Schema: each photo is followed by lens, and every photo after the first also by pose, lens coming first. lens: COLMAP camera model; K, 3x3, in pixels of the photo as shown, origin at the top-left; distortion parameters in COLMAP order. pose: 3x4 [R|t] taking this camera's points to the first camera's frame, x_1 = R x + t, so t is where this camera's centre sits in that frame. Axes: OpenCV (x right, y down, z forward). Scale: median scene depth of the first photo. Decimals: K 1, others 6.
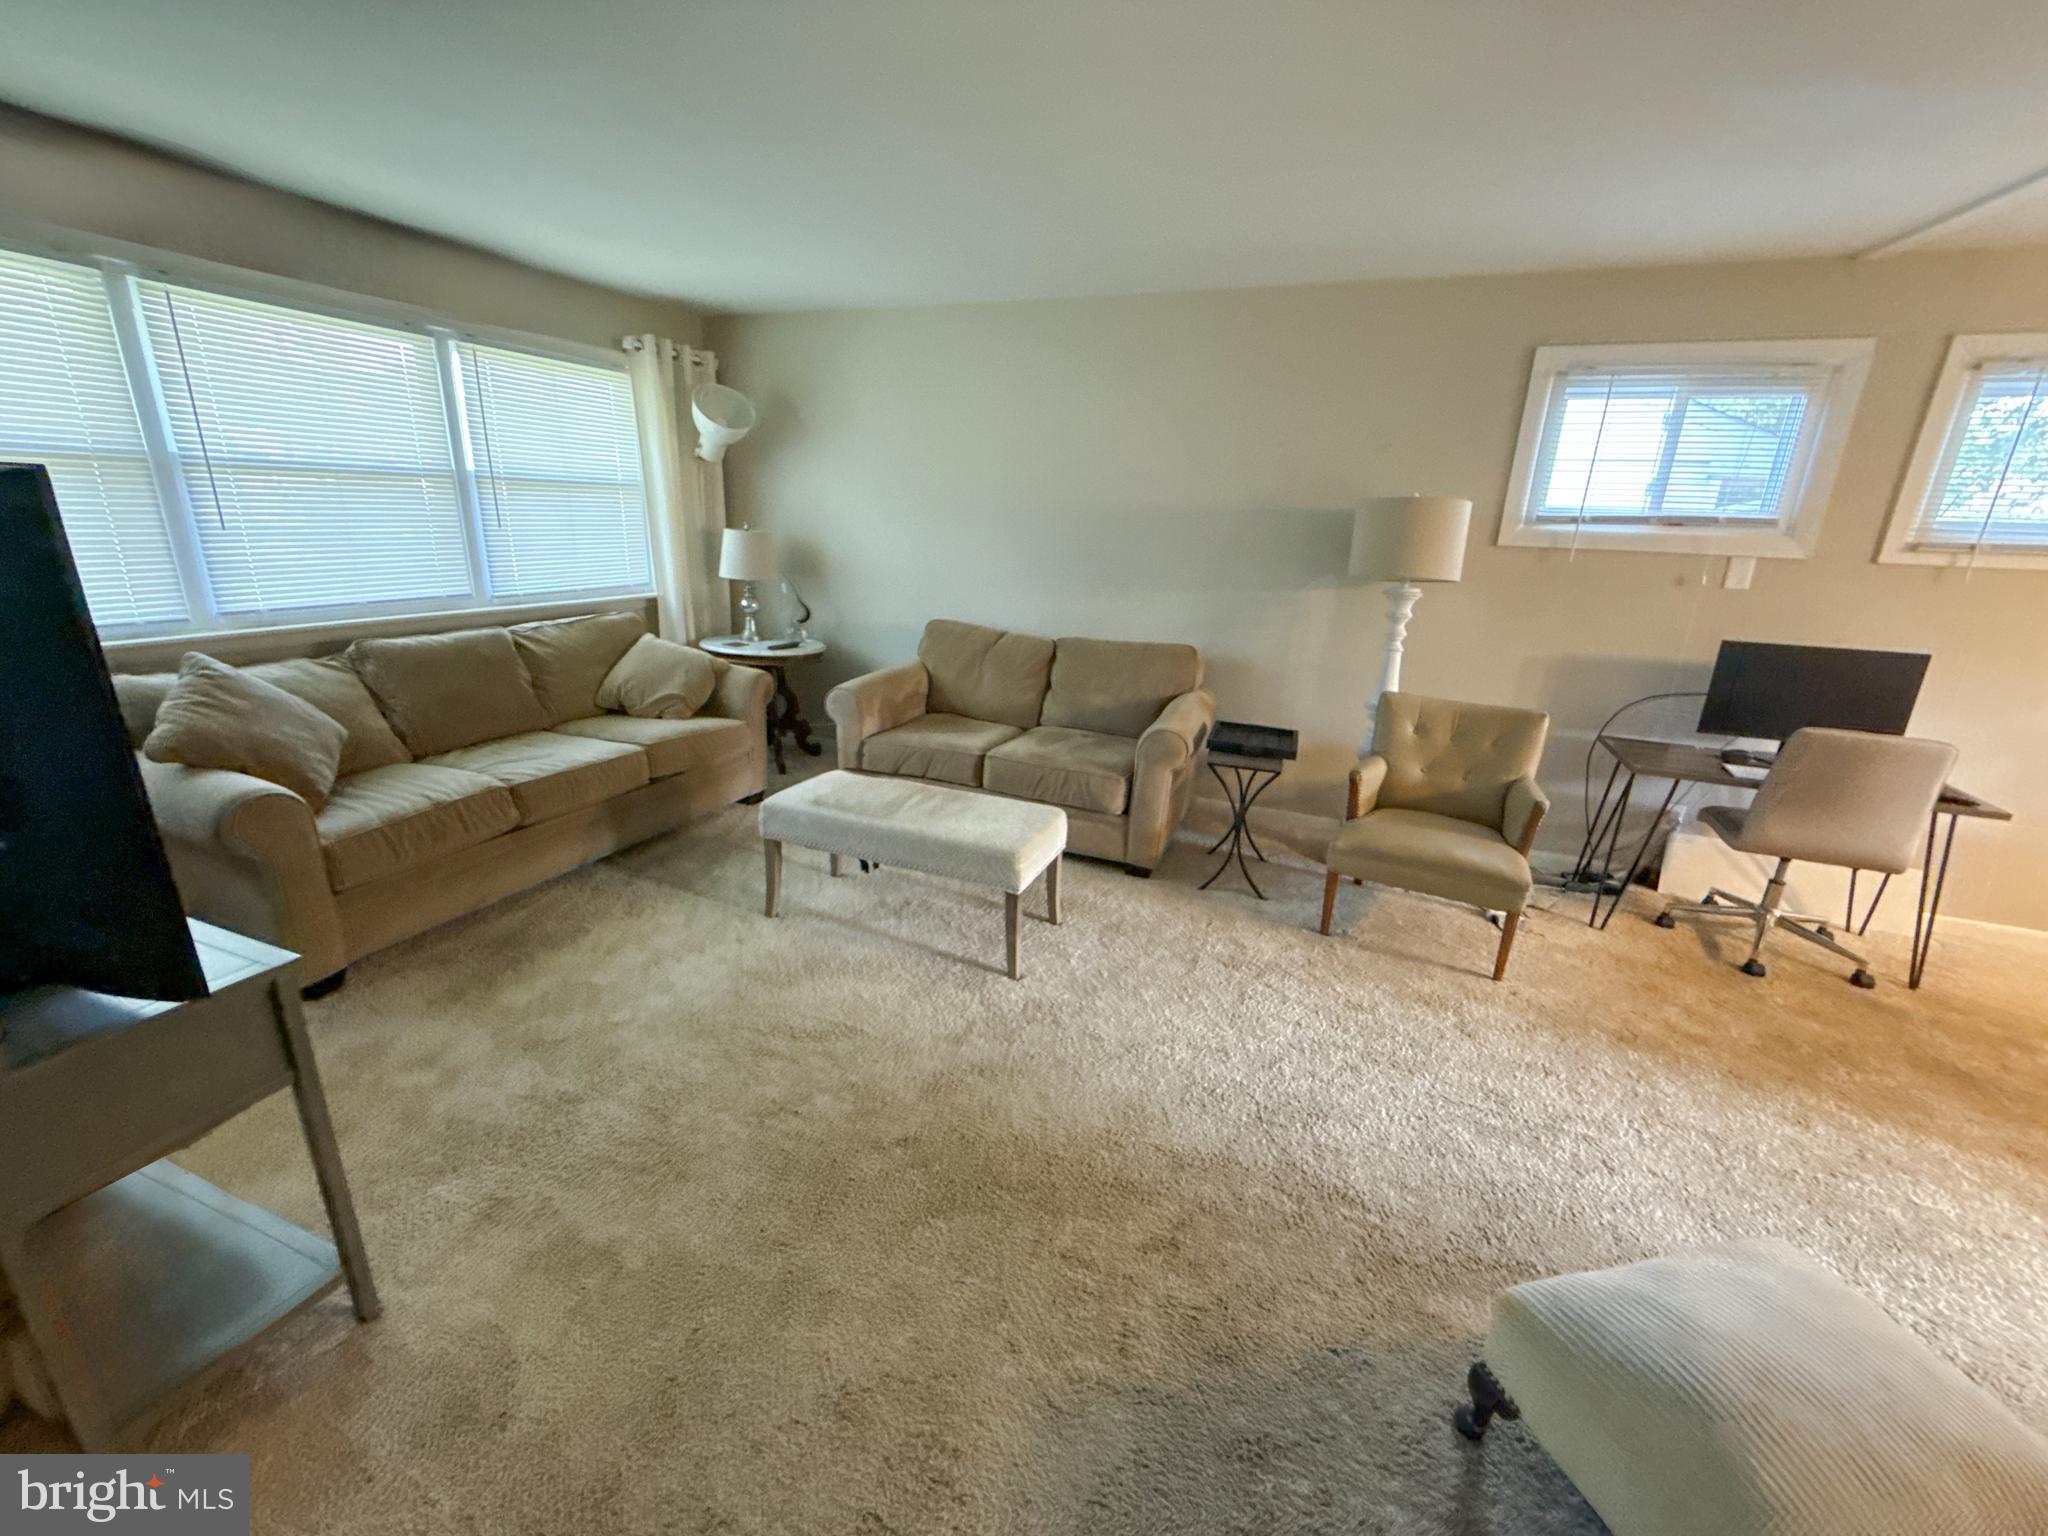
lens RADIAL K [[807.8, 0, 1024.0], [0, 807.8, 768.0], [0, 0, 1]] dist [-0.001387, -0.000096]
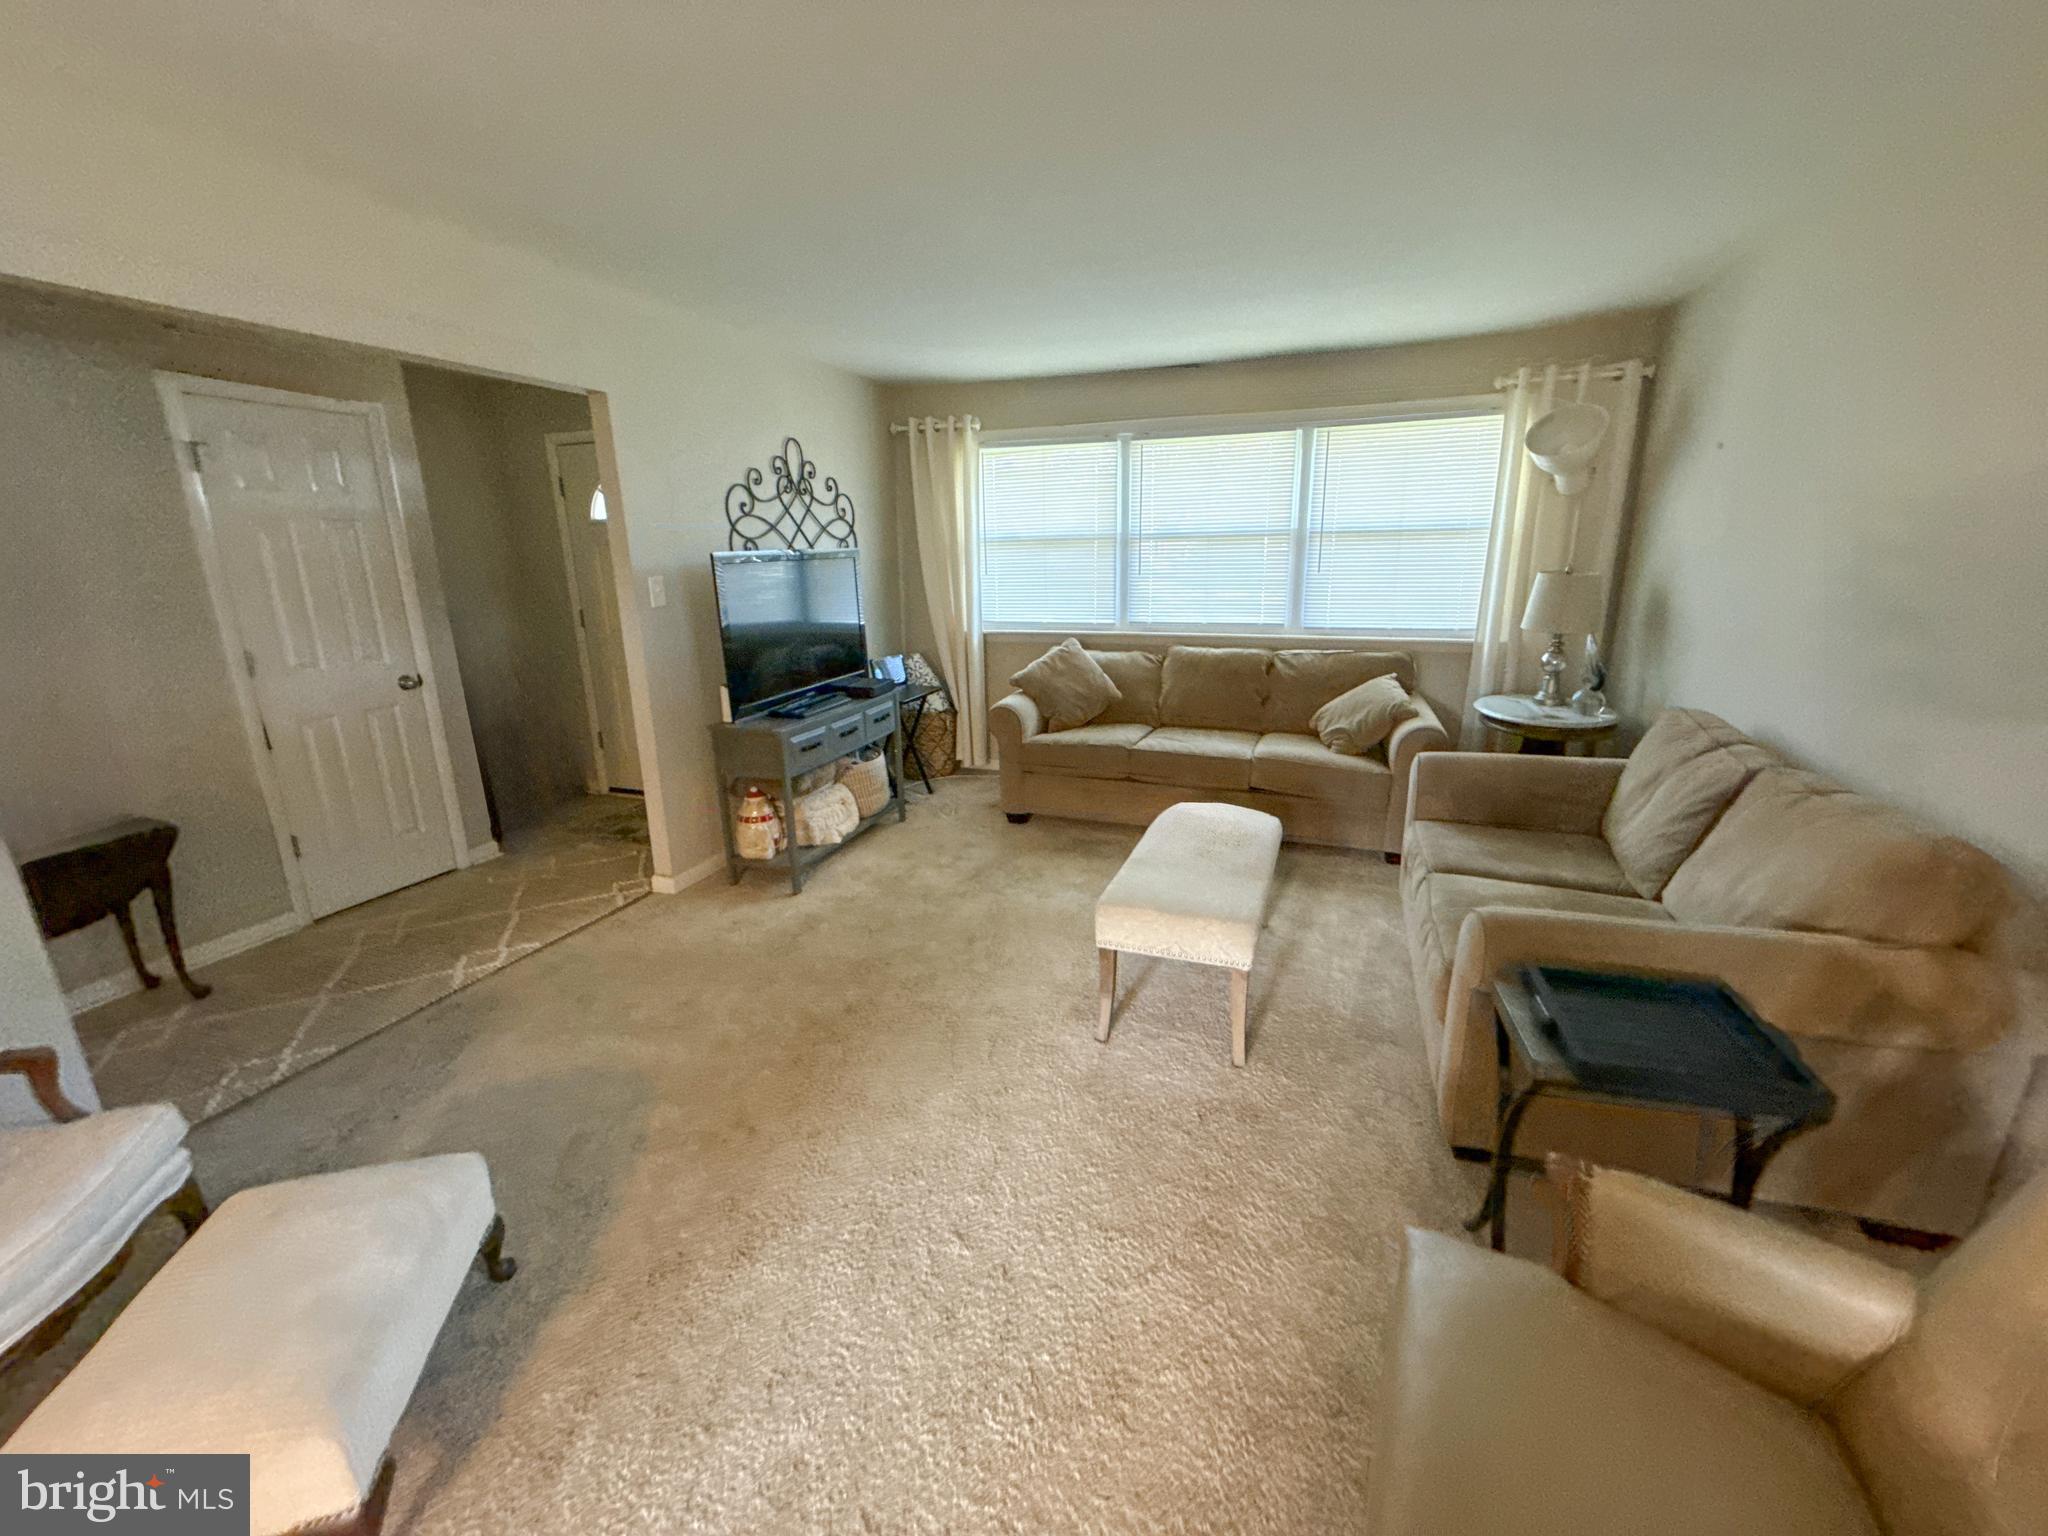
lens RADIAL K [[838.4, 0, 1024.0], [0, 838.4, 768.0], [0, 0, 1]] dist [0.000152, 0.000020]
pose [[0.015627, 0.211318, -0.977292, 0.816114], [-0.285885, 0.937553, 0.198154, -0.185733], [0.958137, 0.276297, 0.075064, 0.716635]]
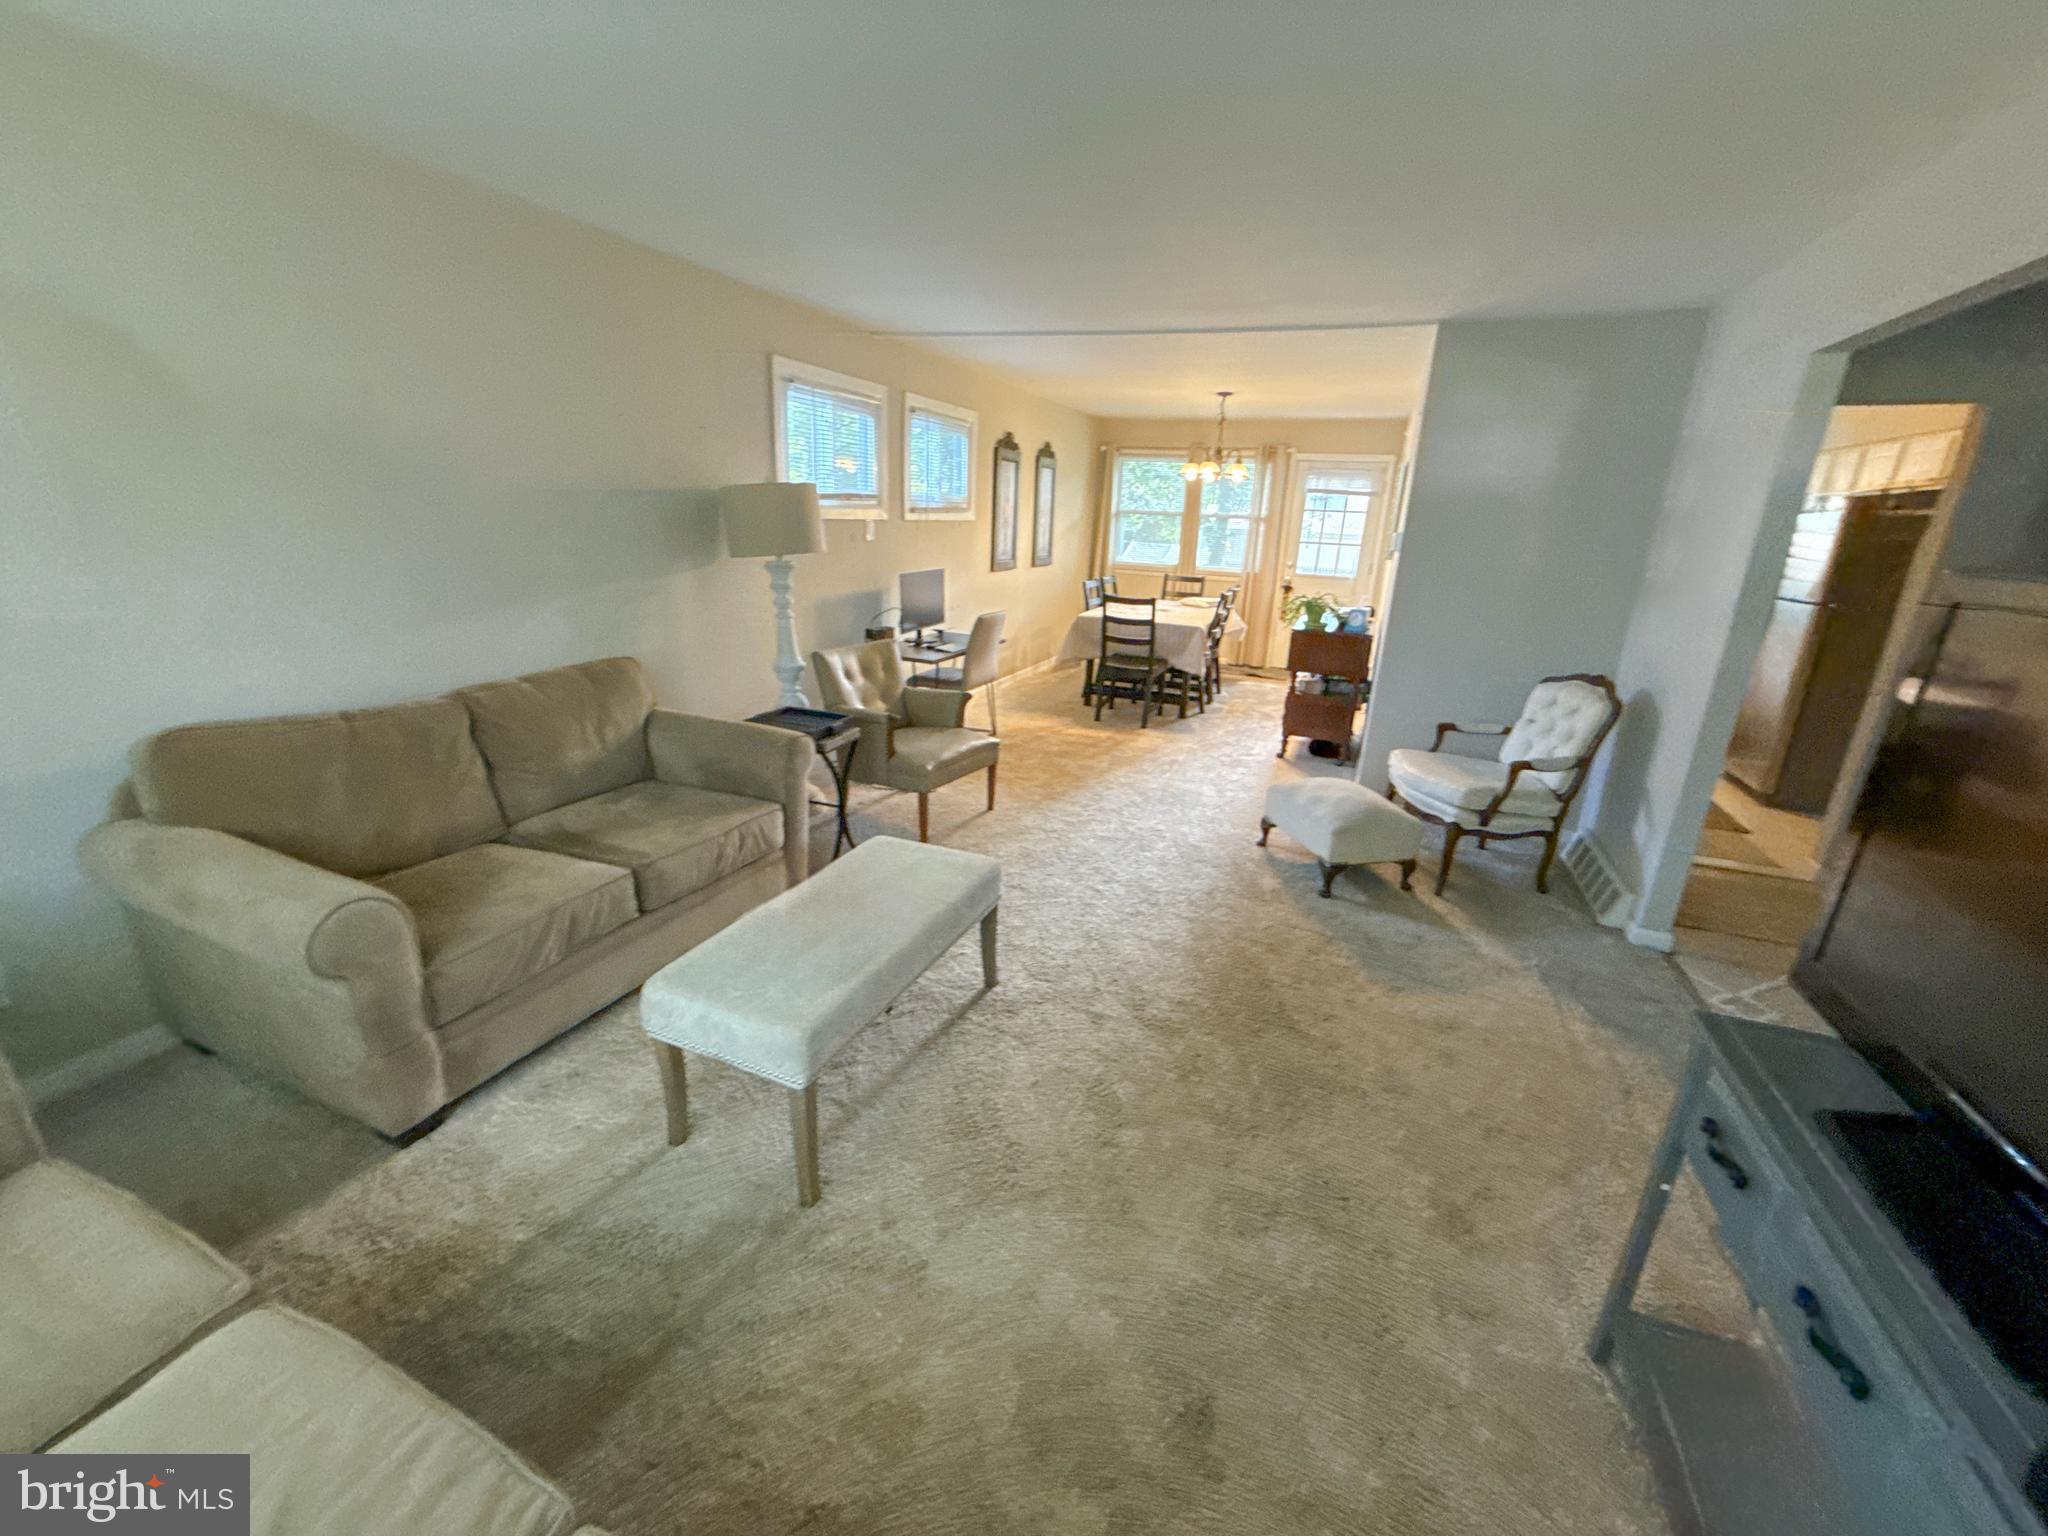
lens RADIAL K [[807.8, 0, 1024.0], [0, 807.8, 768.0], [0, 0, 1]] dist [-0.001387, -0.000096]
pose [[0.029295, -0.337928, 0.940716, -0.816602], [0.269870, 0.908845, 0.318075, -0.276008], [-0.962451, 0.244553, 0.117821, 0.741027]]
